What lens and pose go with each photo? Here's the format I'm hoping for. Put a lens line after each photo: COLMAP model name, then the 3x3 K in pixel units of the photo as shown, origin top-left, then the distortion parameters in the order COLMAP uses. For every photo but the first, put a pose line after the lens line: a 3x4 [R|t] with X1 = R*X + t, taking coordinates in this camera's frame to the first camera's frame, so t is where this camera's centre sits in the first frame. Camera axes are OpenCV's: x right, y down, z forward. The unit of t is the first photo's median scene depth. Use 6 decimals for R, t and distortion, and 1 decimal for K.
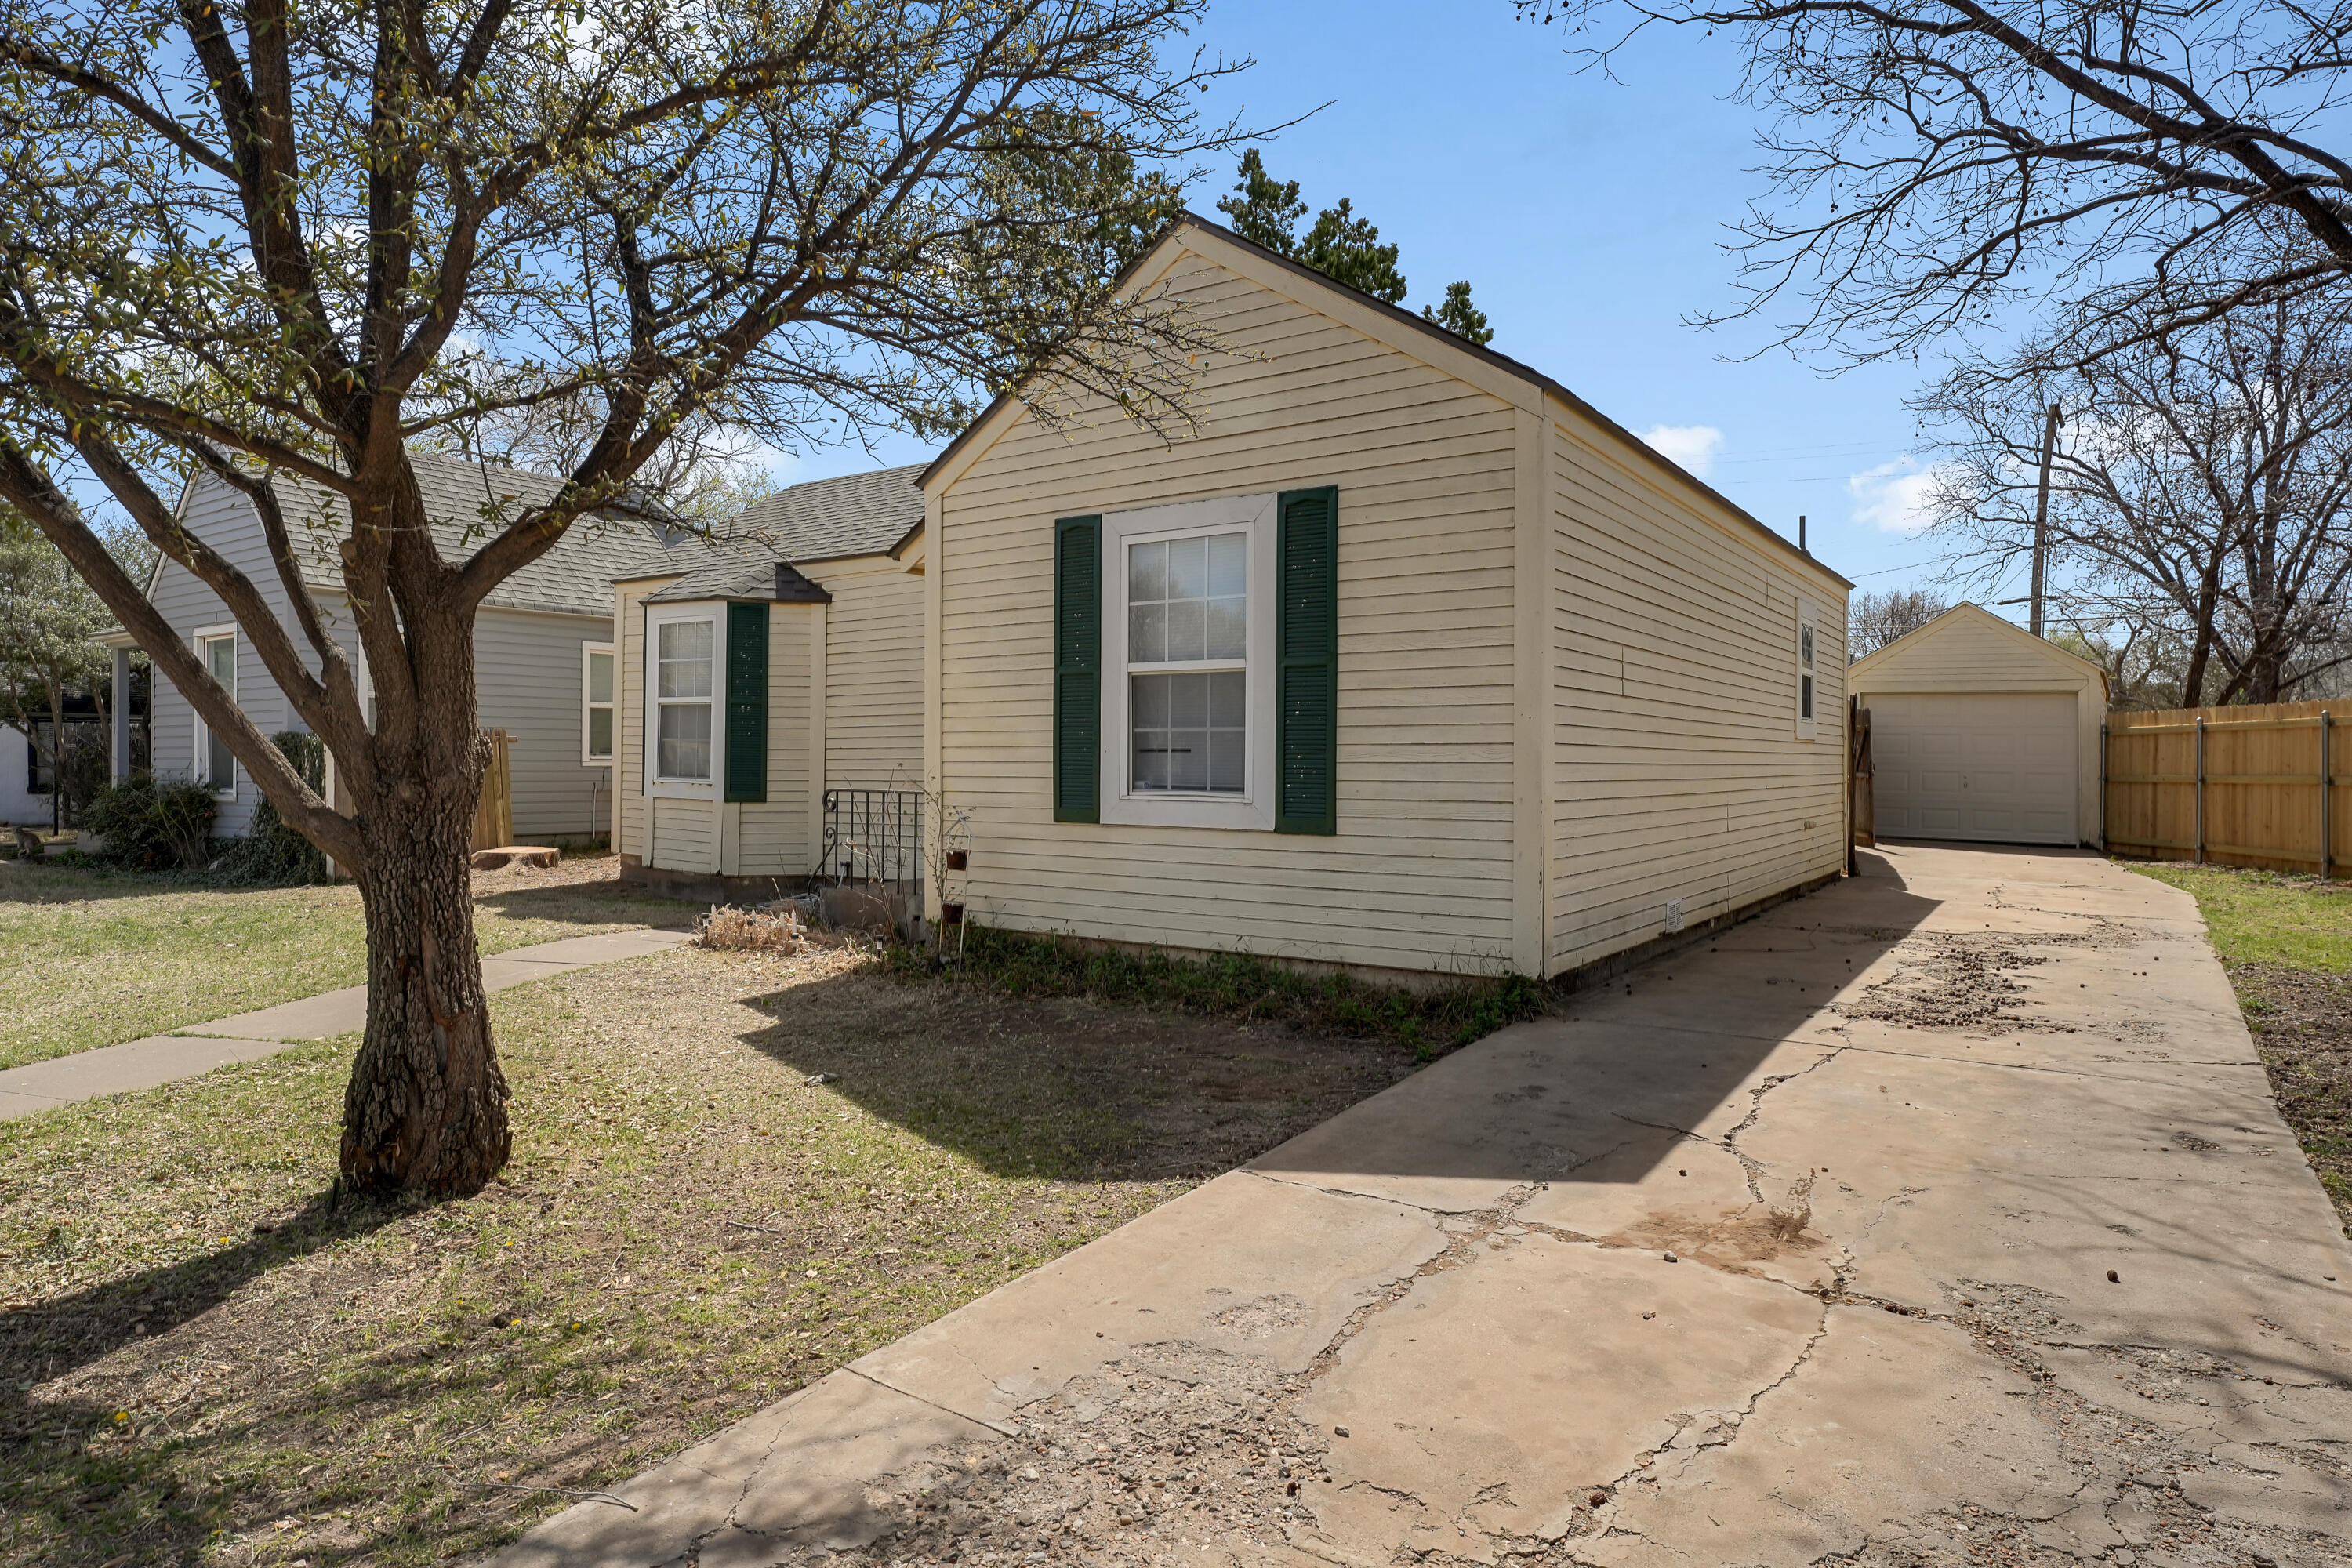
lens RADIAL K [[1334.4, 0, 1179.4], [0, 1334.4, 768.1], [0, 0, 1]] dist [-0.003638, 0.002715]
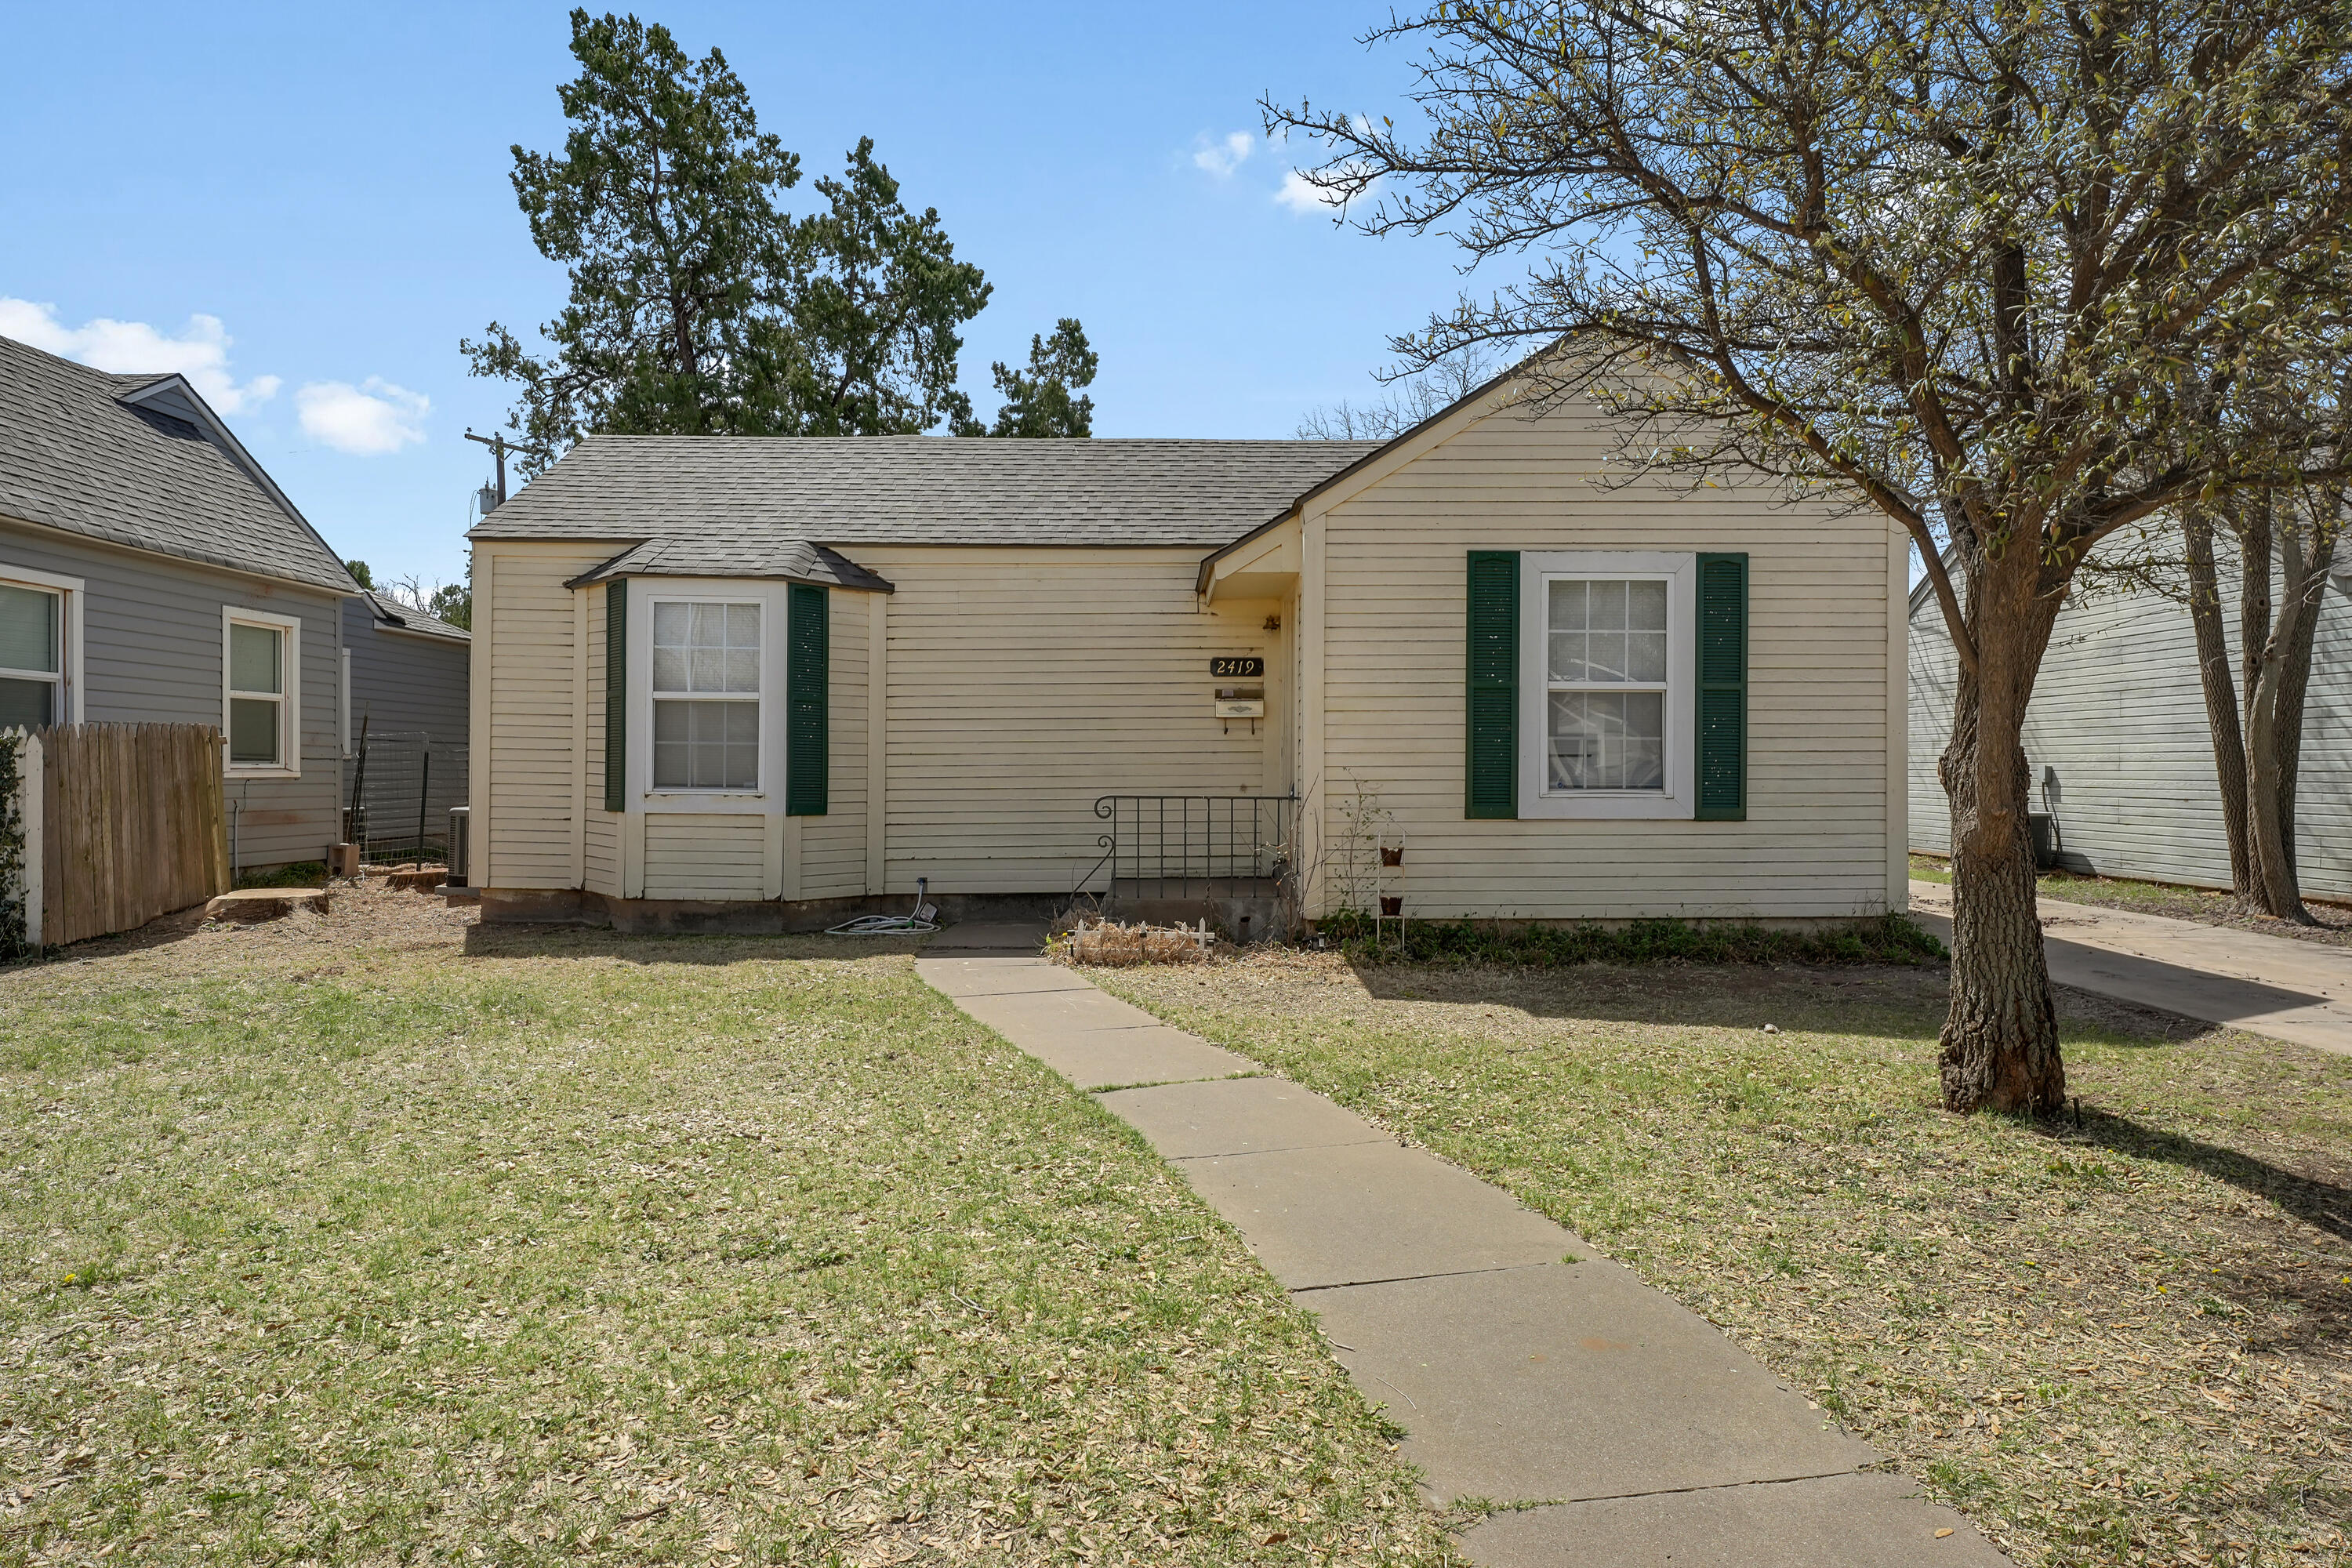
lens RADIAL K [[1334.4, 0, 1184.5], [0, 1334.4, 778.7], [0, 0, 1]] dist [-0.003638, 0.002715]
pose [[0.811281, -0.008642, 0.584593, -0.946647], [0.007647, 0.999962, 0.004171, -0.000211], [-0.584607, 0.001087, 0.811316, 0.226507]]
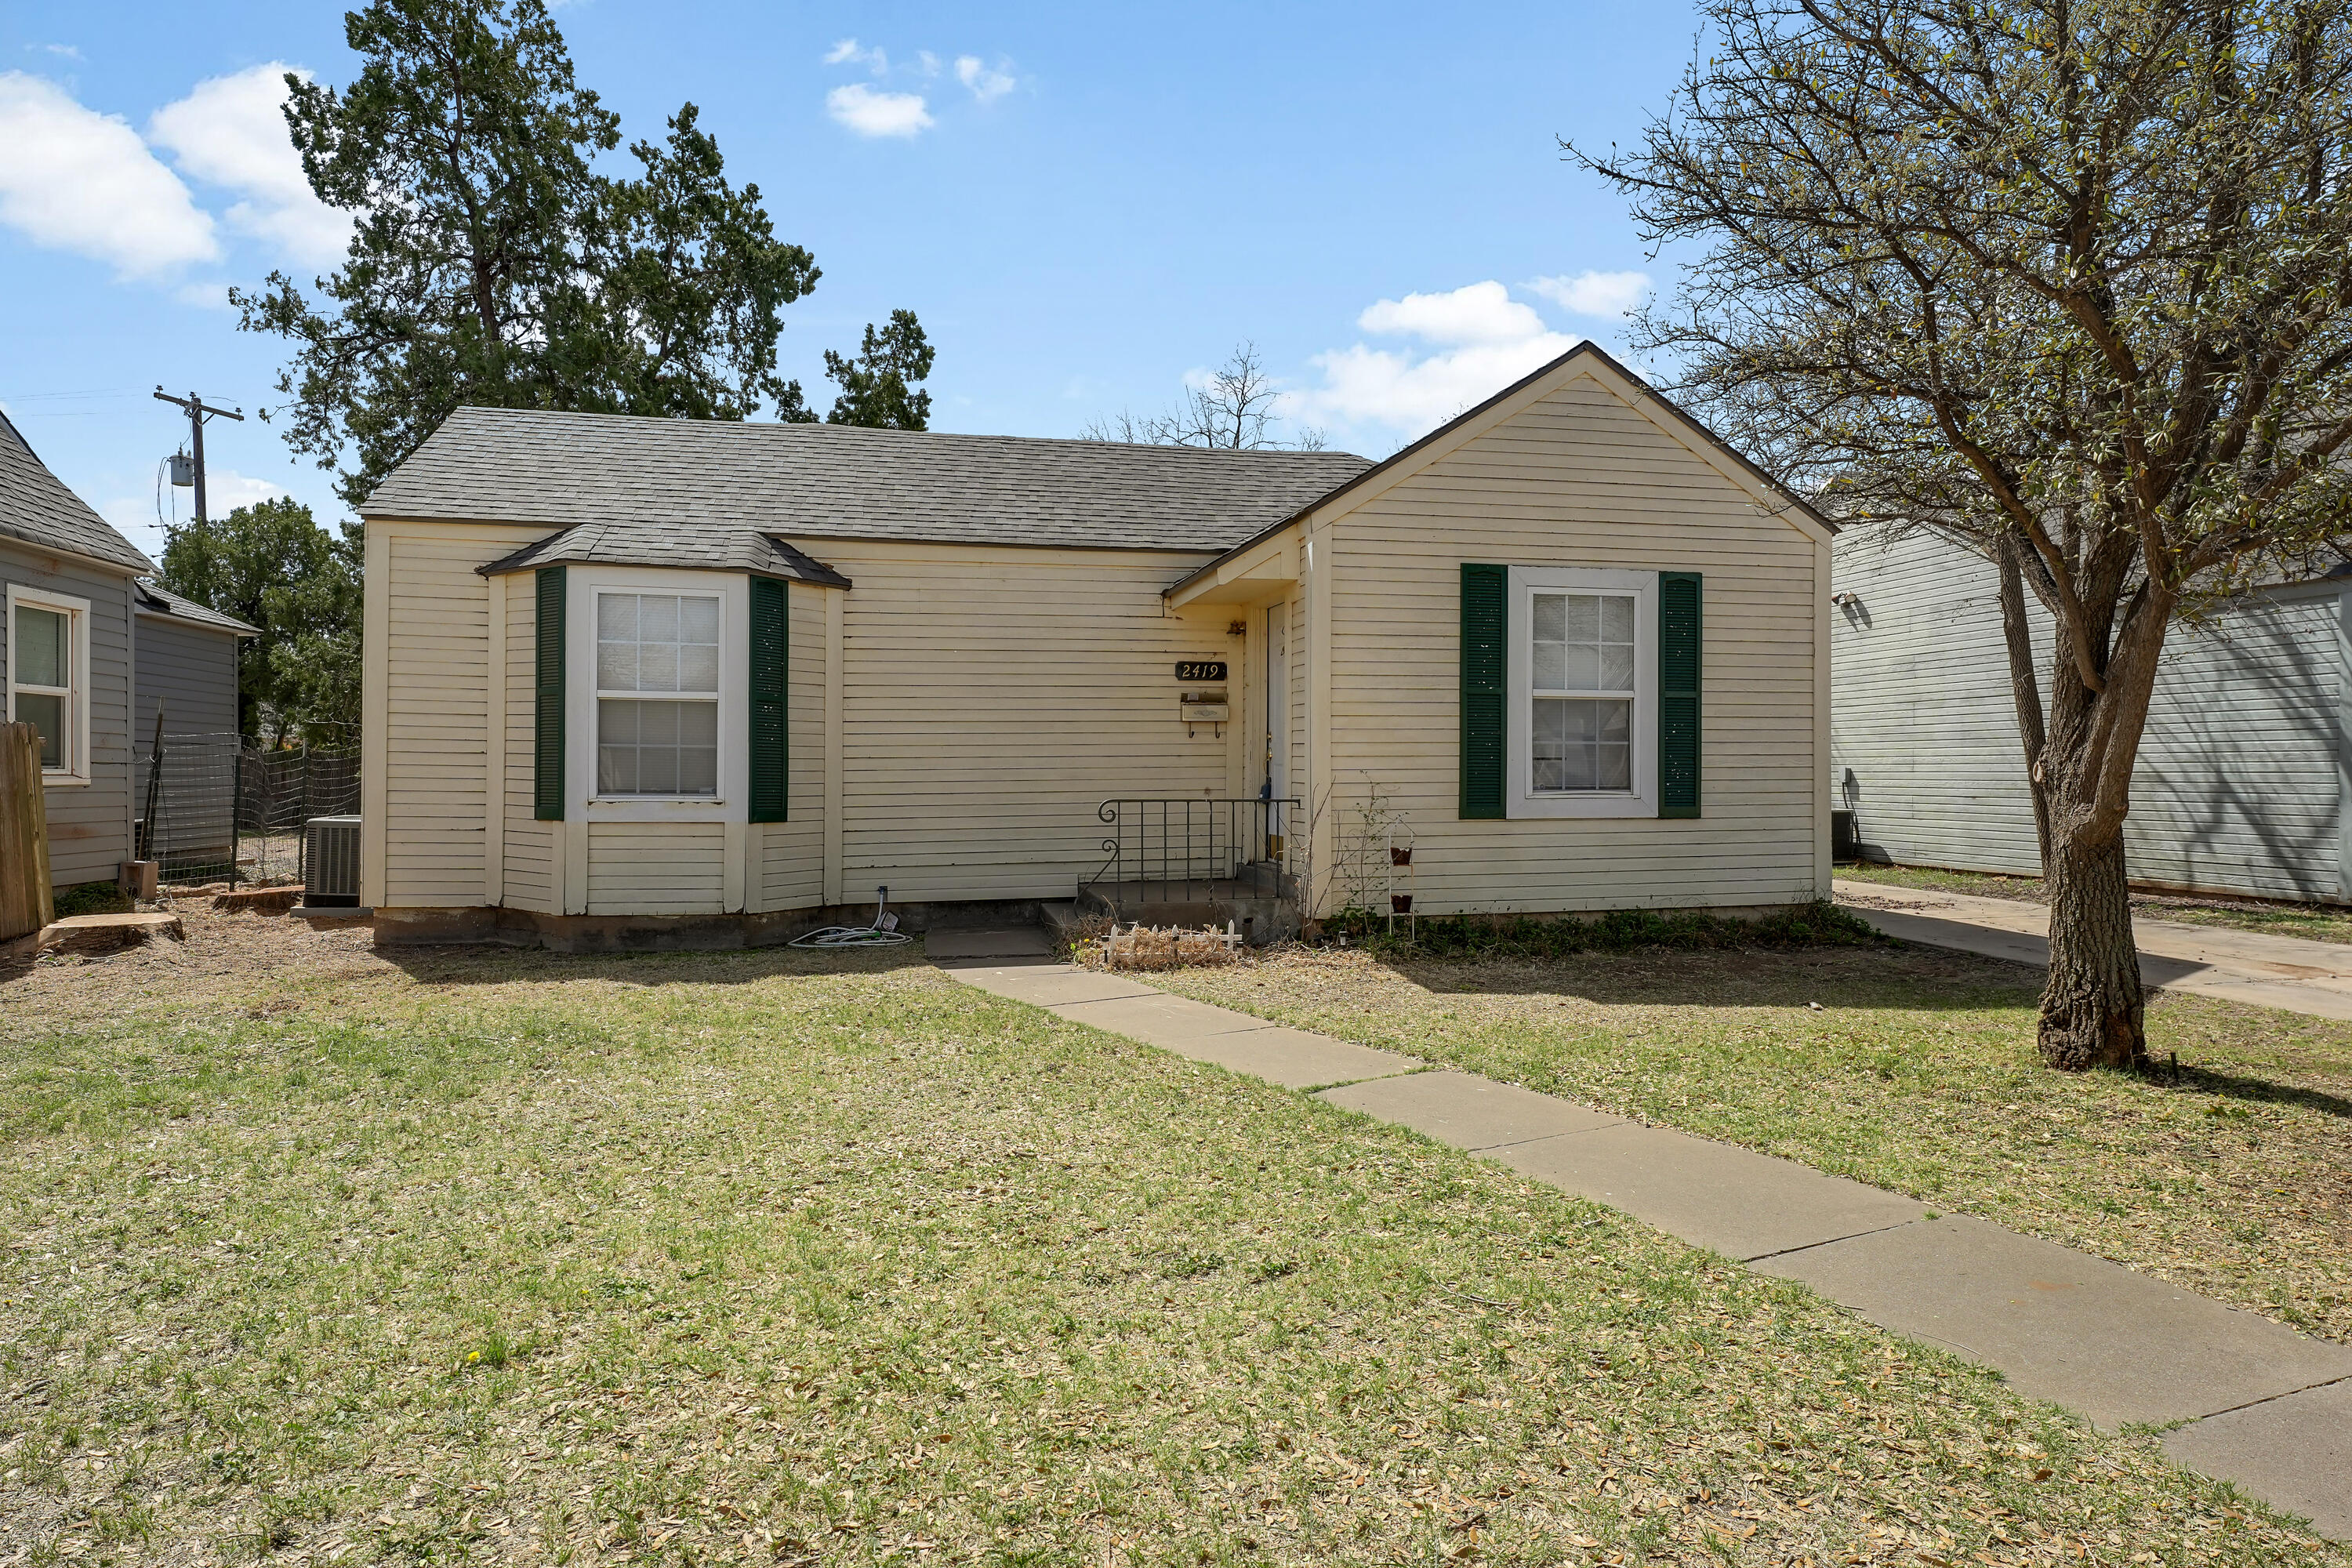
lens RADIAL K [[1334.4, 0, 1193.6], [0, 1334.4, 776.7], [0, 0, 1]] dist [-0.003638, 0.002715]
pose [[0.675286, -0.008782, 0.737504, -1.125118], [0.010719, 0.999940, 0.002093, -0.002490], [-0.737478, 0.006492, 0.675340, 0.378767]]
